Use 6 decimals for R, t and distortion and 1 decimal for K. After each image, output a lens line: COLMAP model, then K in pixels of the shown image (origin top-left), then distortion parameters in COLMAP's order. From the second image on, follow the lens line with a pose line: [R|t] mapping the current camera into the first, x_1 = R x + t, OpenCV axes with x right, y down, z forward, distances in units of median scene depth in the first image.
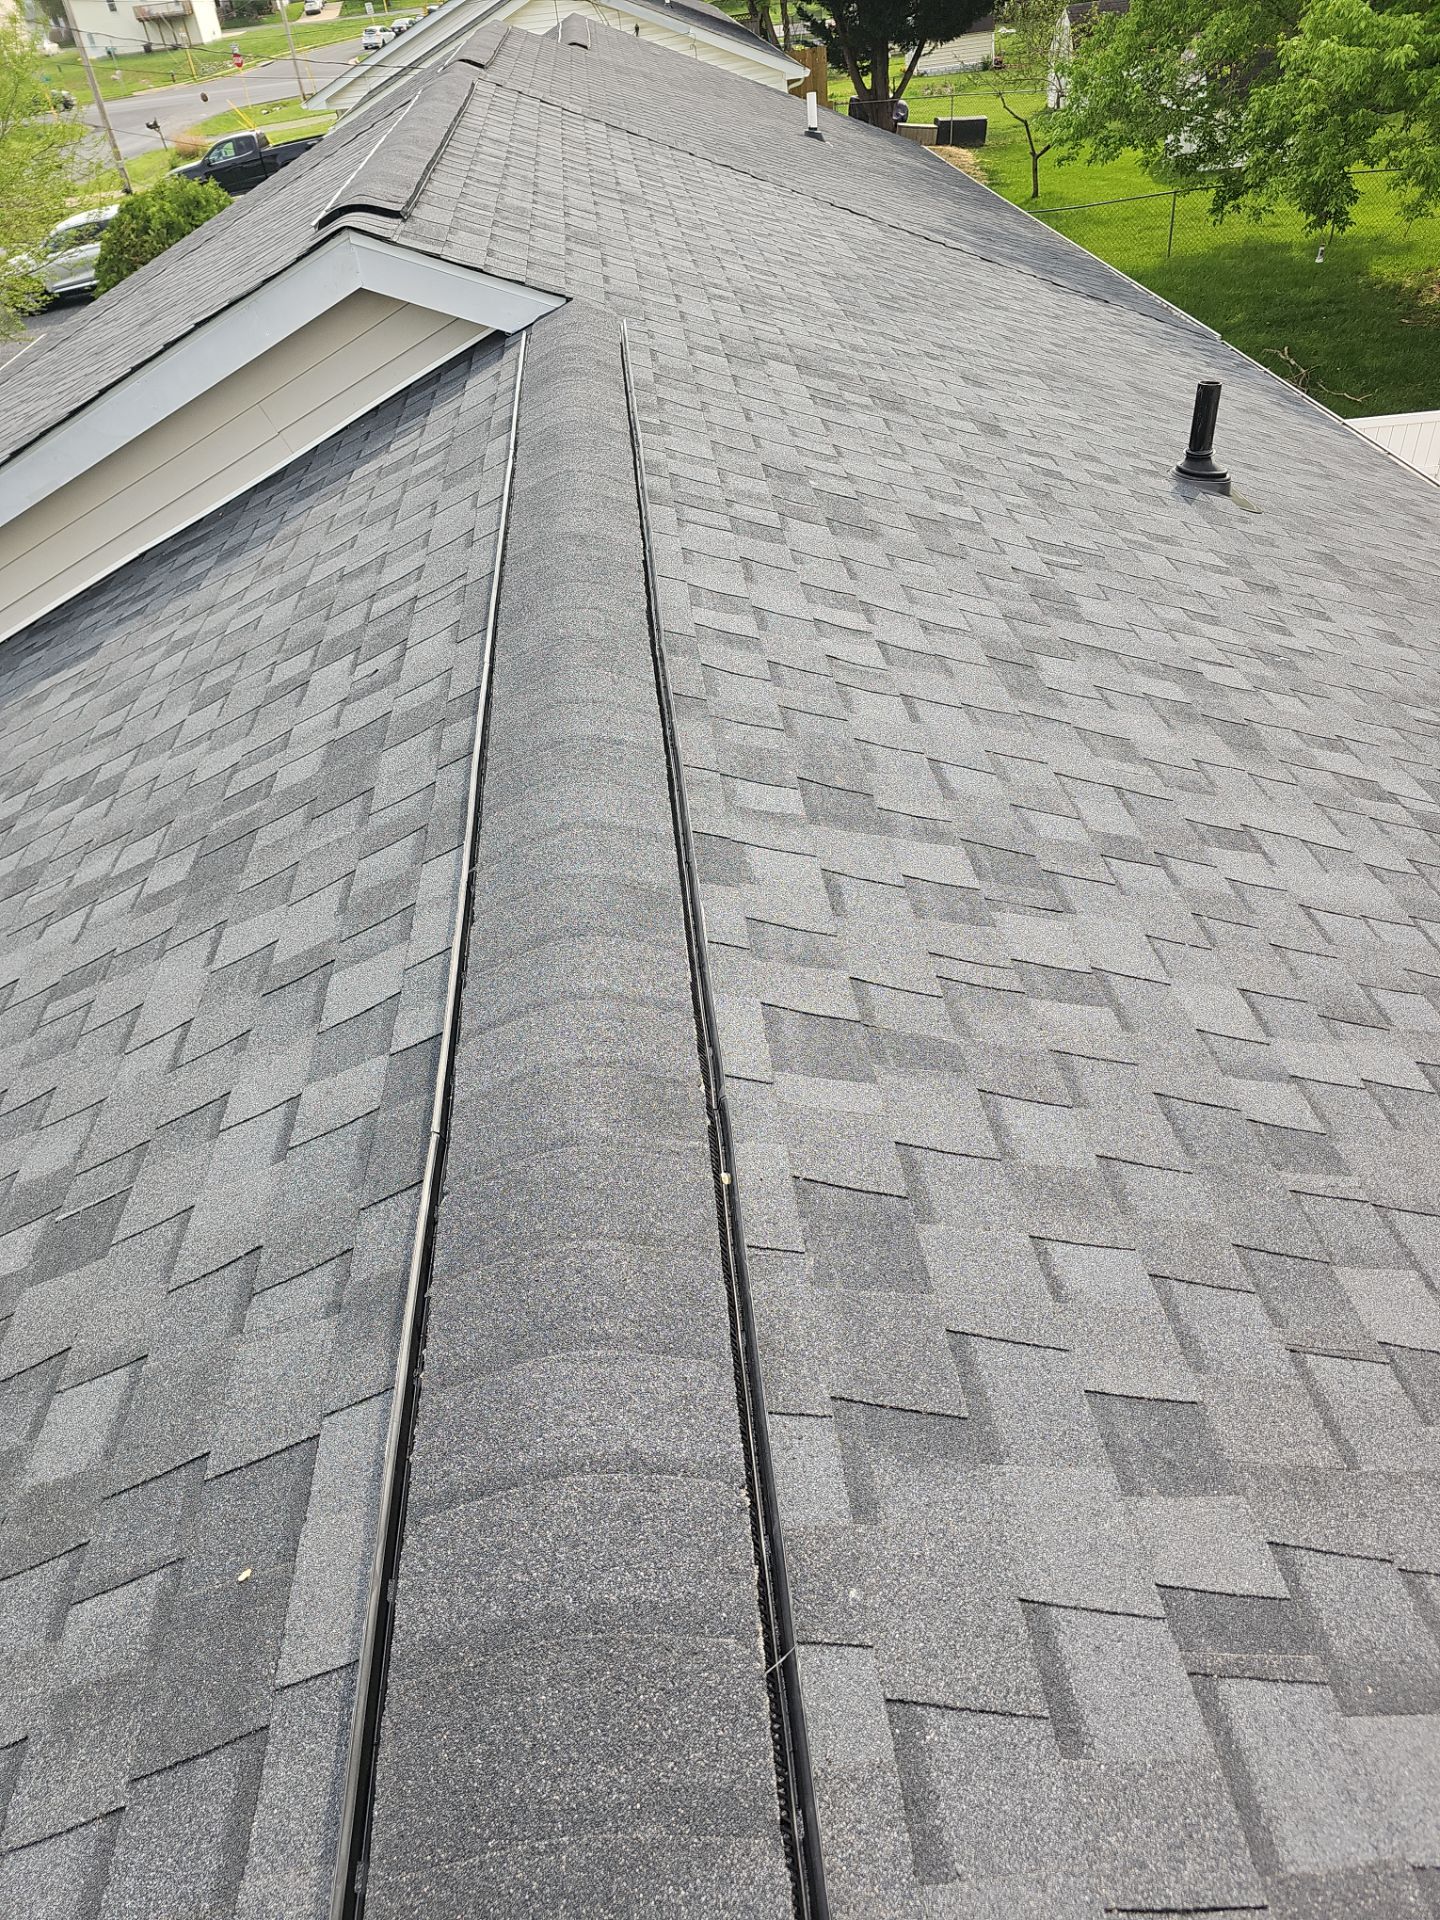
lens RADIAL K [[1260.5, 0, 725.1], [0, 1260.5, 958.0], [0, 0, 1]] dist [0.002393, 0.001320]
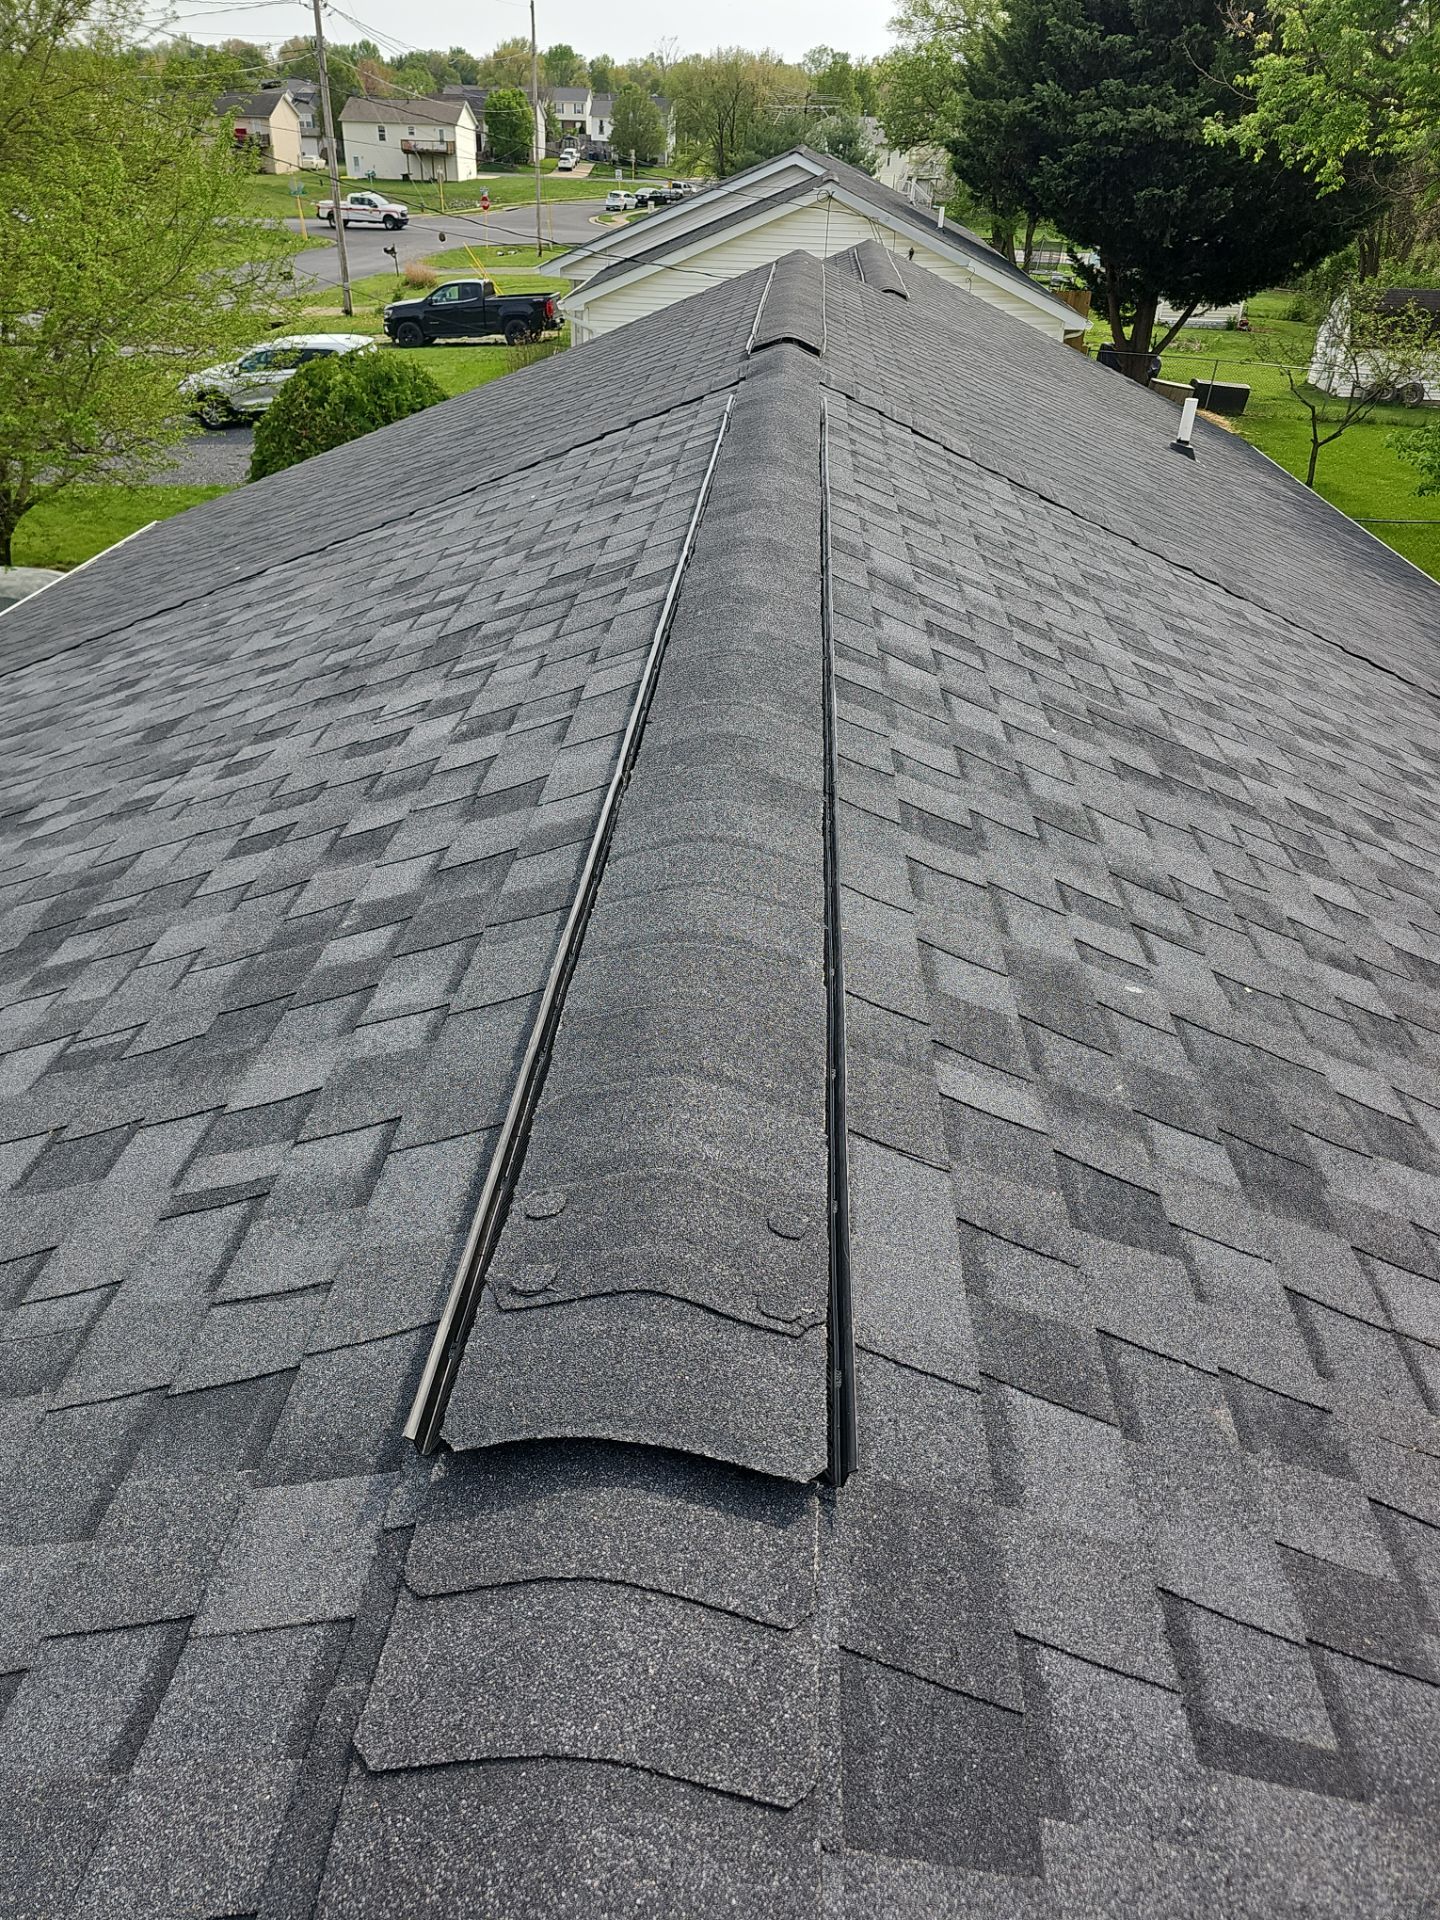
lens RADIAL K [[1250.2, 0, 728.9], [0, 1250.2, 955.3], [0, 0, 1]] dist [0.057762, -0.052317]
pose [[0.981408, 0.182749, -0.058663, -0.037951], [-0.188066, 0.976661, -0.103749, -0.089514], [0.038334, 0.112853, 0.992872, 0.107283]]
